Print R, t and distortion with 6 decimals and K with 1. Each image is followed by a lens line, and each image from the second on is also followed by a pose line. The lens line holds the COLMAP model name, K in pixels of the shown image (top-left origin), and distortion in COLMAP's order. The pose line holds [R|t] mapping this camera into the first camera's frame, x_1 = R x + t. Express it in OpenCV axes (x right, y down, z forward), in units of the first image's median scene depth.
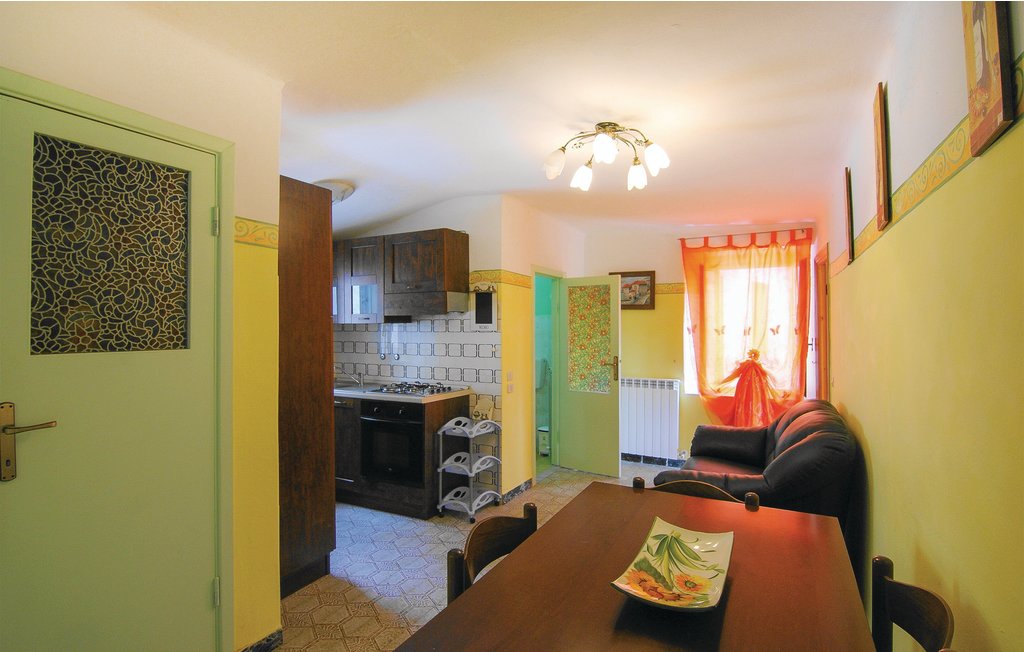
lens RADIAL K [[495.4, 0, 512.6], [0, 495.4, 324.1], [0, 0, 1]] dist [-0.006064, -0.004837]
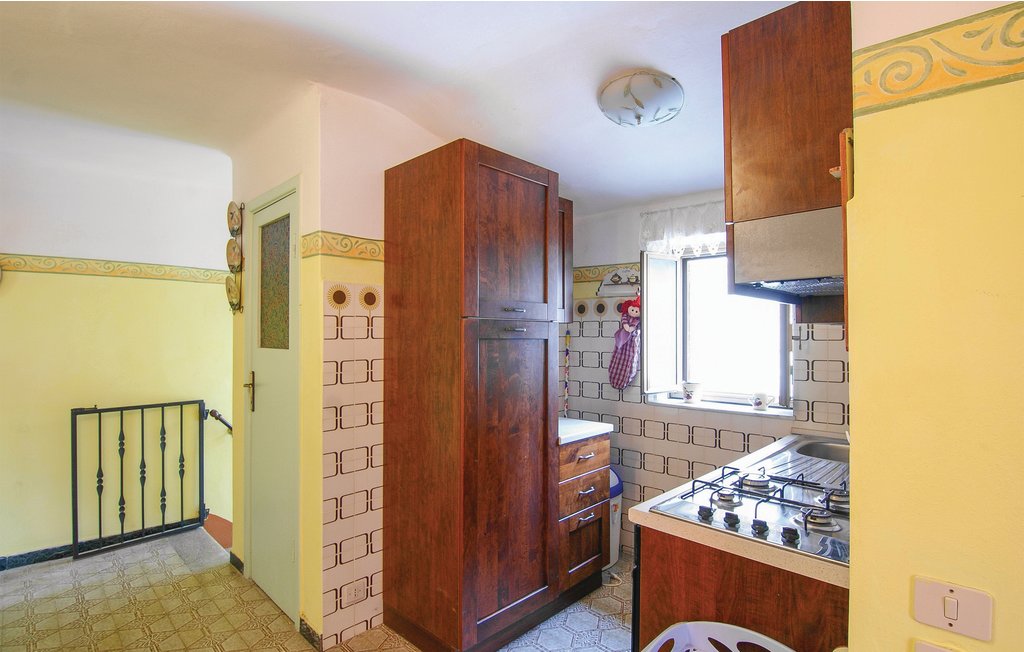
lens RADIAL K [[495.4, 0, 512.6], [0, 495.4, 329.9], [0, 0, 1]] dist [-0.006064, -0.004837]
pose [[-0.273743, -0.003430, -0.961797, 0.308532], [0.009276, 0.999938, -0.006206, 0.008137], [0.961758, -0.010621, -0.273694, 1.341768]]
